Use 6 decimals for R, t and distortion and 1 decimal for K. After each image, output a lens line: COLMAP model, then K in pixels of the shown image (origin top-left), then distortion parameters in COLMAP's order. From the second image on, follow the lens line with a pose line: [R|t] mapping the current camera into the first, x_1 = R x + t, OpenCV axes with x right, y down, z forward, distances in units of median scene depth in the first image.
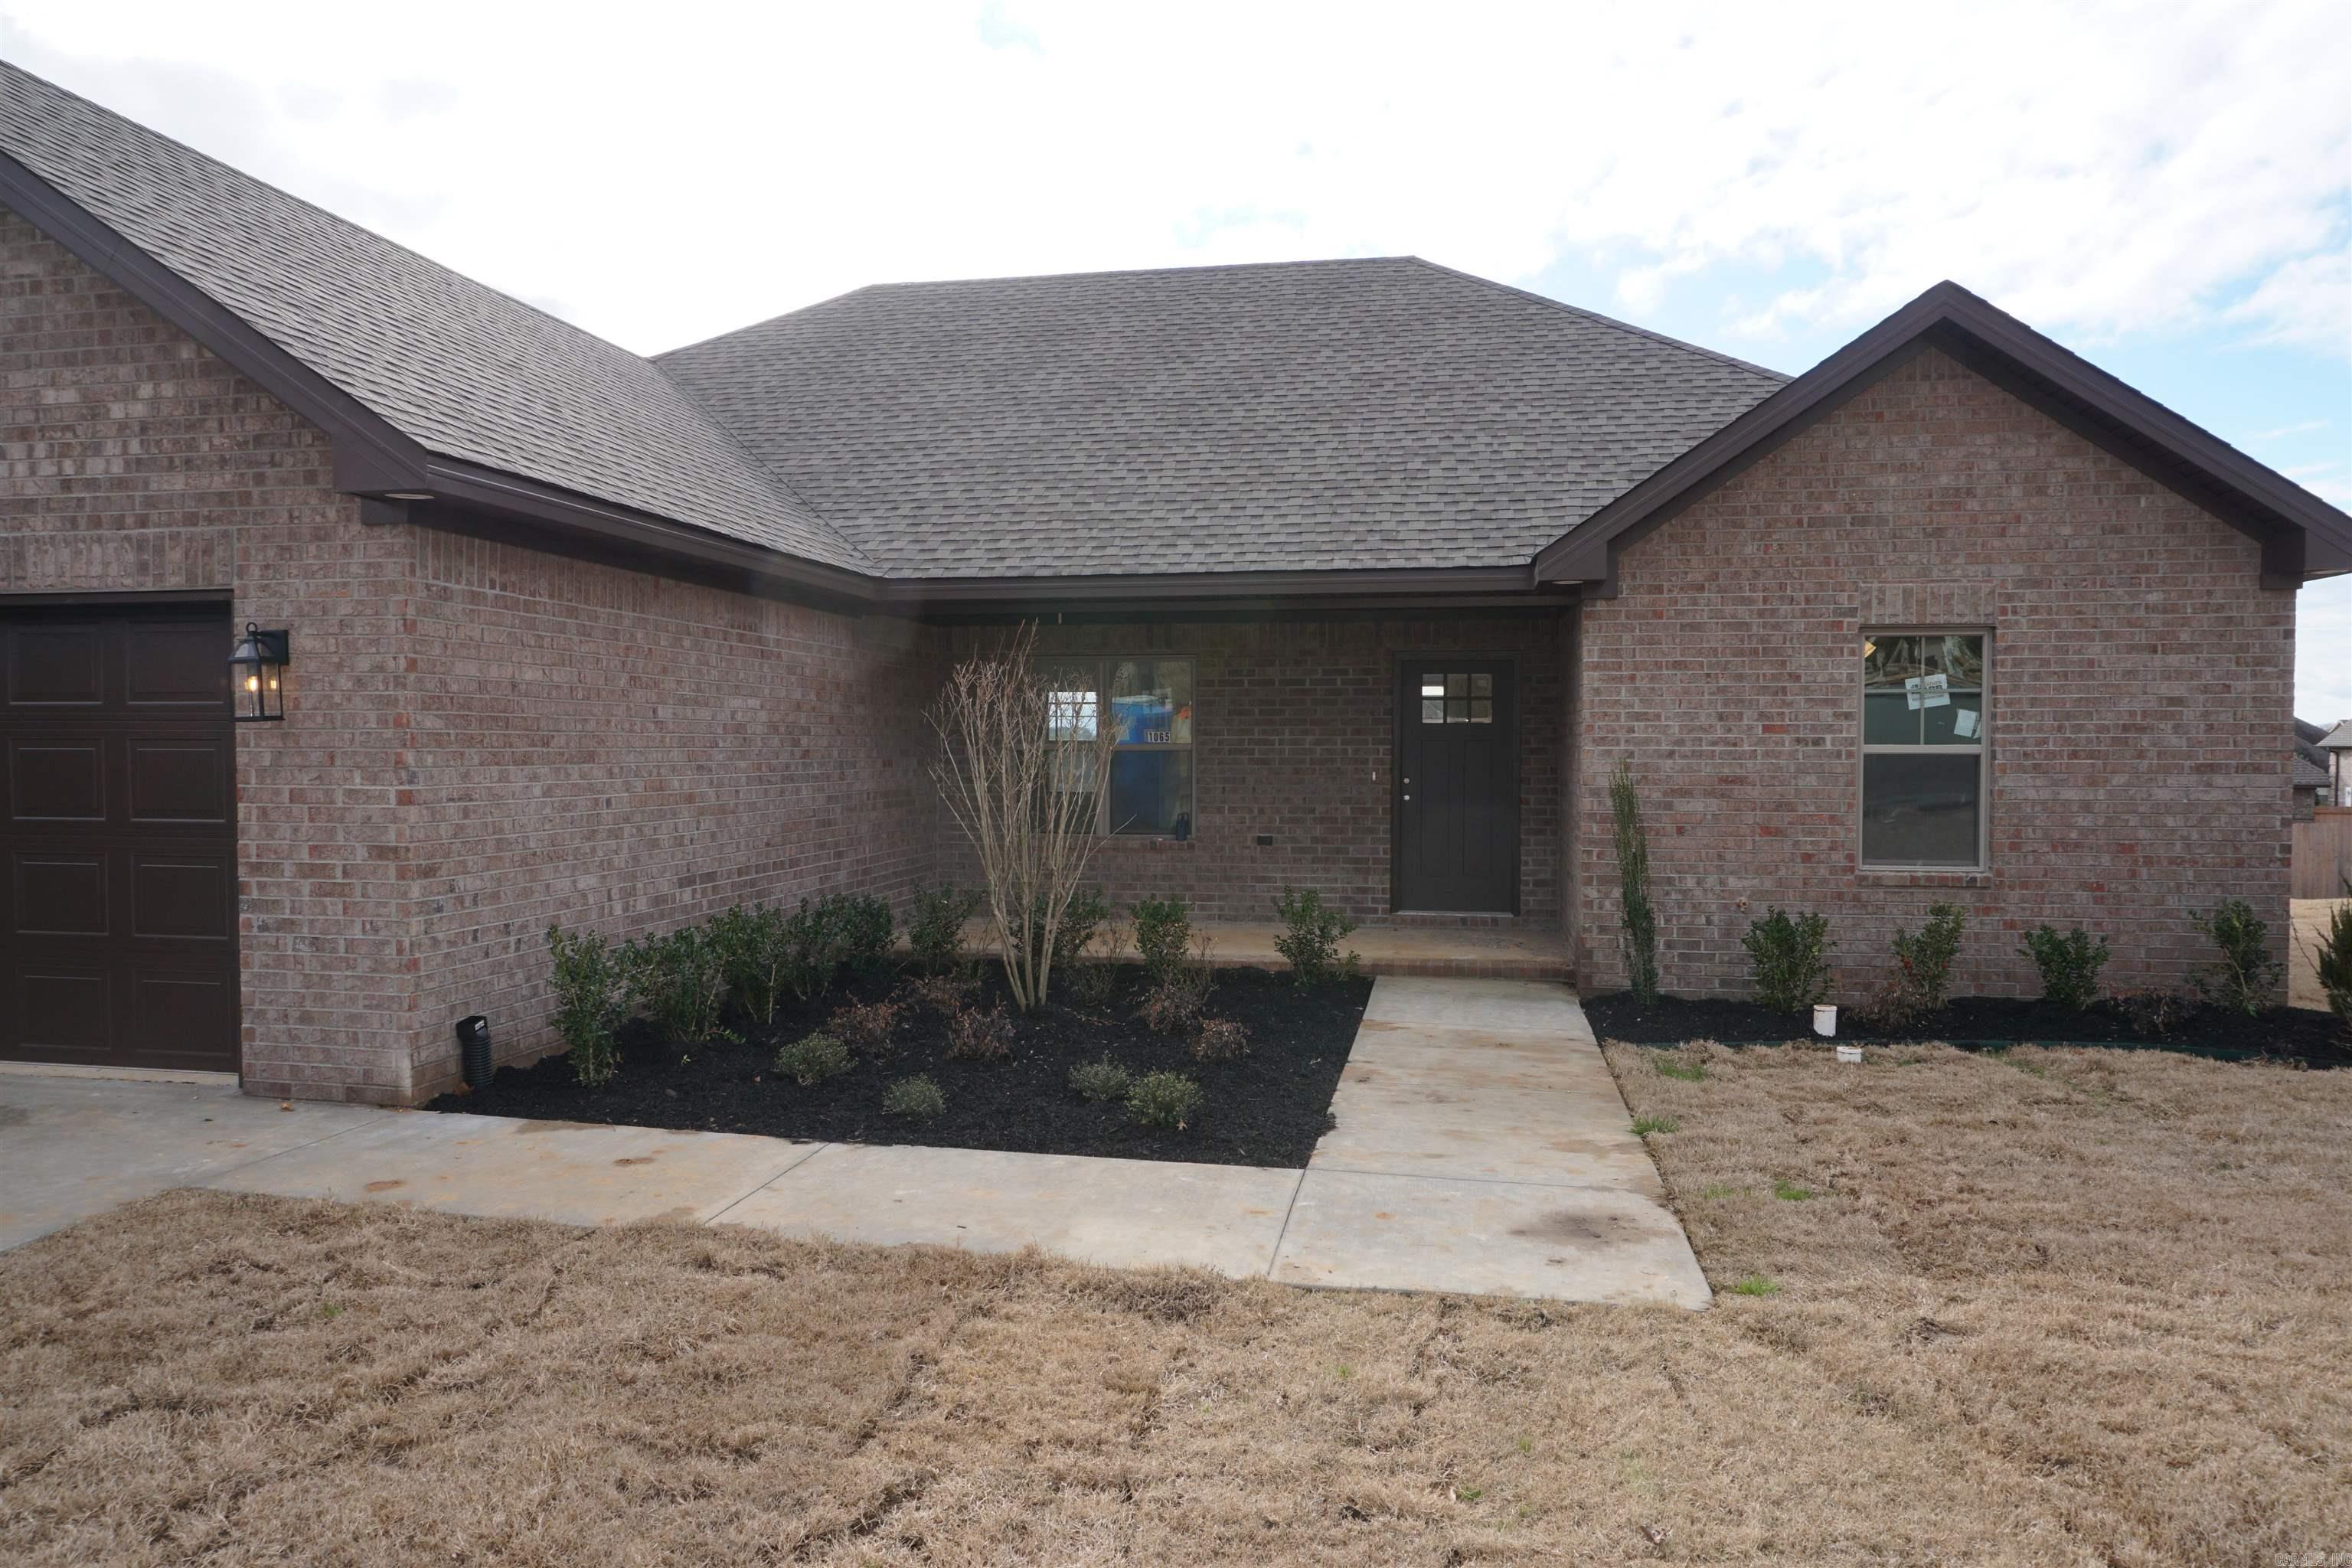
lens RADIAL K [[1626.4, 0, 1181.5], [0, 1626.4, 781.5], [0, 0, 1]] dist [-0.040887, 0.037329]
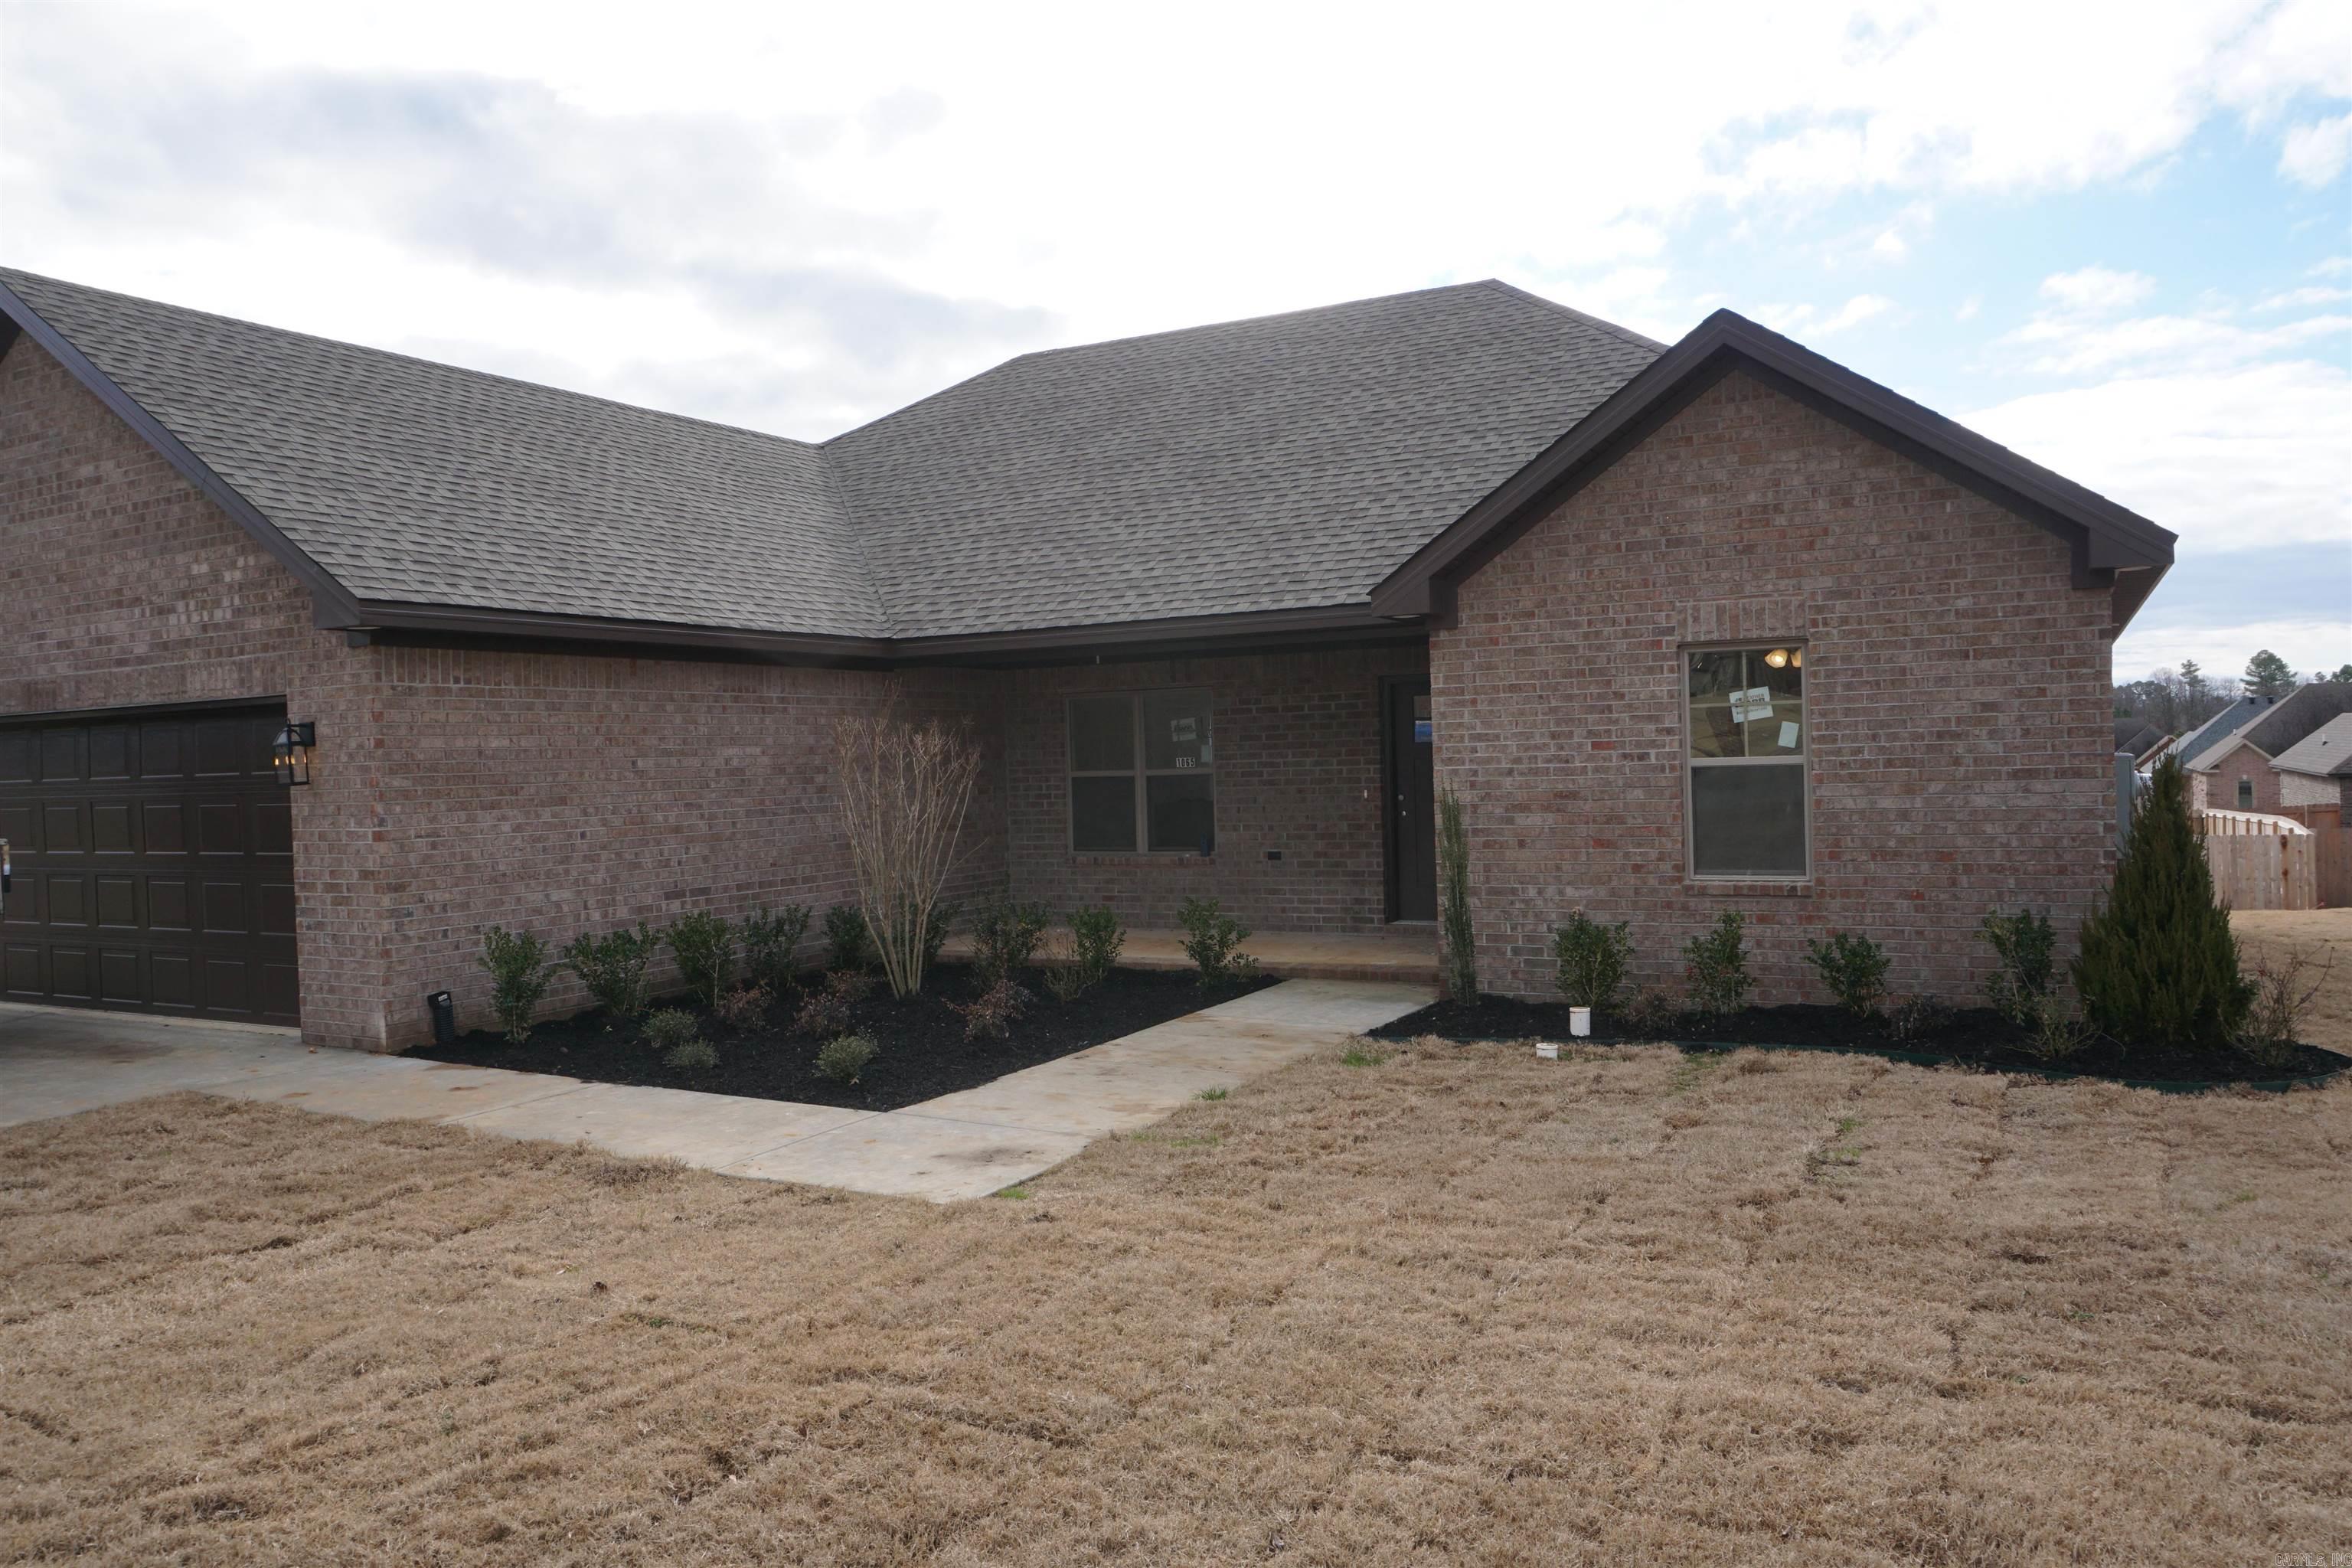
lens RADIAL K [[1751.1, 0, 1176.0], [0, 1751.1, 784.0], [0, 0, 1]] dist [-0.038735, 0.004463]
pose [[0.947761, -0.024009, -0.318078, 0.482209], [0.023231, 0.999711, -0.006239, -0.007334], [0.318135, -0.001476, 0.948044, -0.166348]]
